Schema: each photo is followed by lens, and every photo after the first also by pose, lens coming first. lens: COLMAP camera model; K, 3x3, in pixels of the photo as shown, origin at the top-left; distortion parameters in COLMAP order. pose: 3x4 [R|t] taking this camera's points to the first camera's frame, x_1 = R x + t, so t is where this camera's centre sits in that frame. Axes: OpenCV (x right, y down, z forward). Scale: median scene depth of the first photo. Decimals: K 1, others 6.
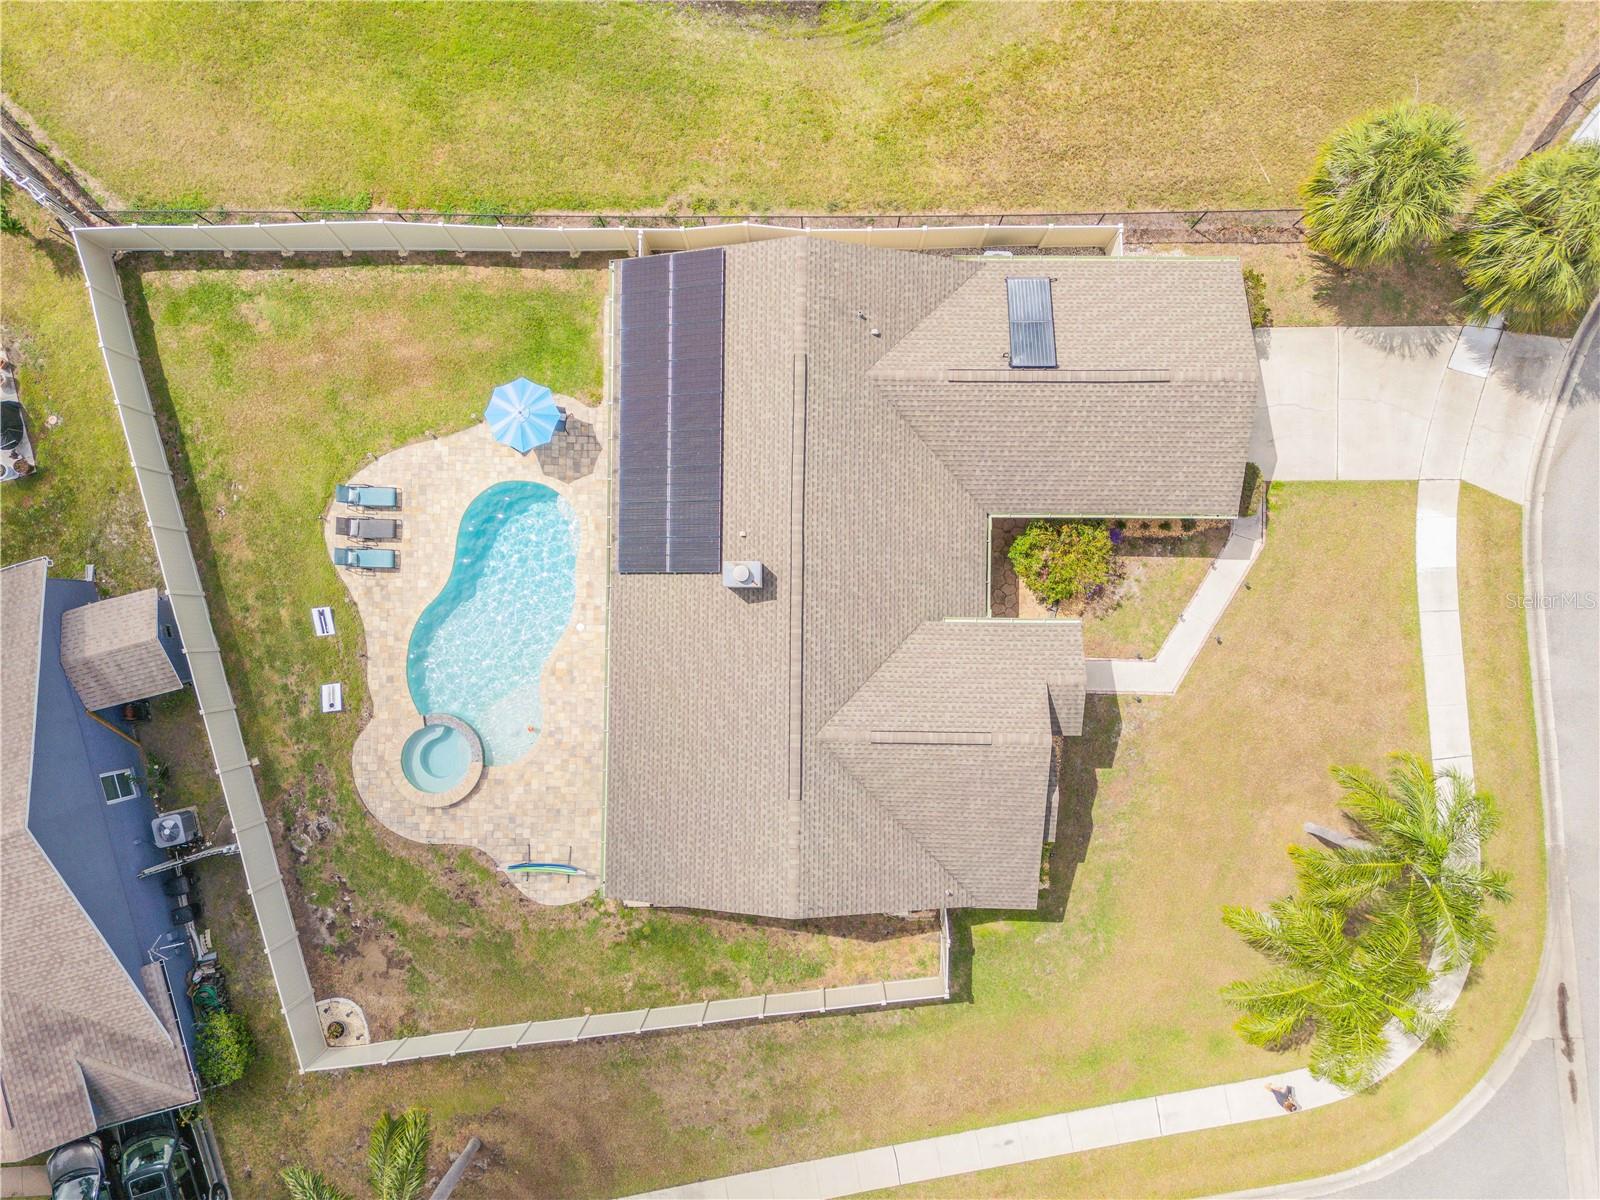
lens RADIAL K [[1164.1, 0, 807.4], [0, 1164.1, 607.2], [0, 0, 1]] dist [0.080869, -0.087598]
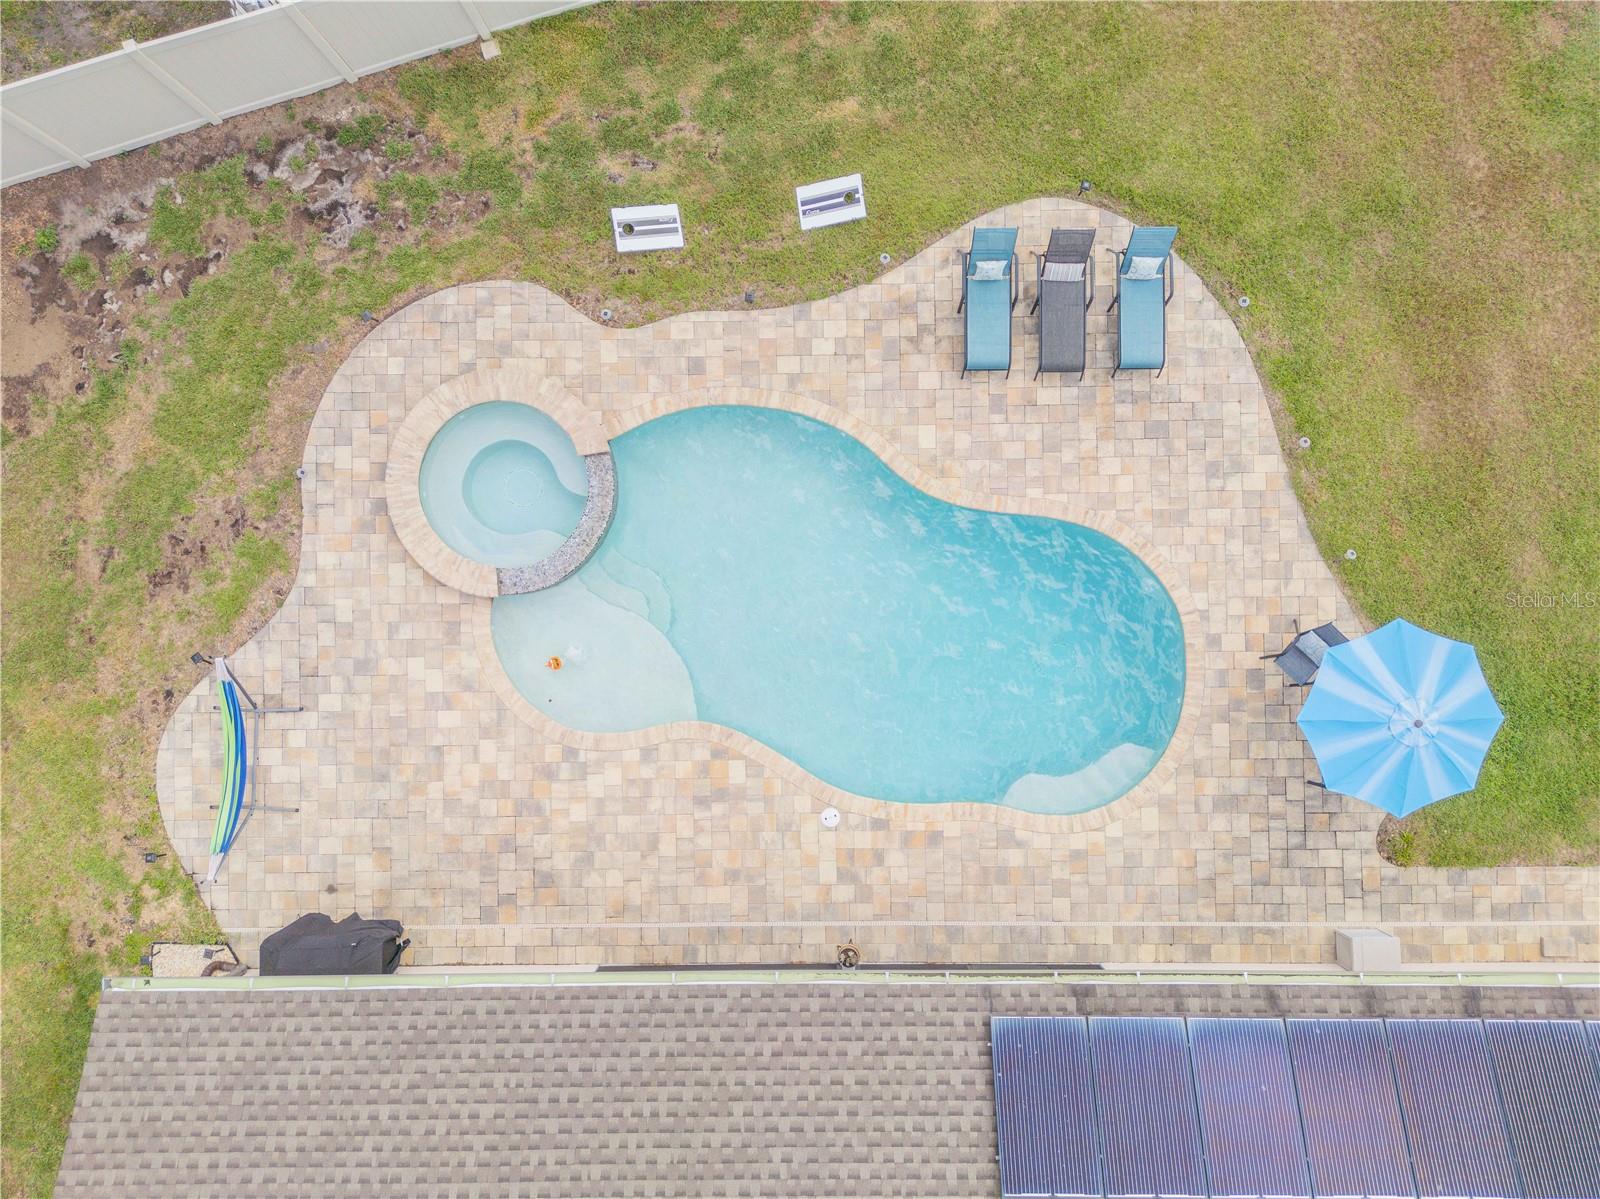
lens RADIAL K [[1164.1, 0, 807.4], [0, 1164.1, 606.7], [0, 0, 1]] dist [0.080869, -0.087598]
pose [[0.022919, 0.999724, -0.005106, -0.267091], [-0.999454, 0.023034, 0.023674, 0.013798], [0.023785, 0.004561, 0.999707, 0.587579]]
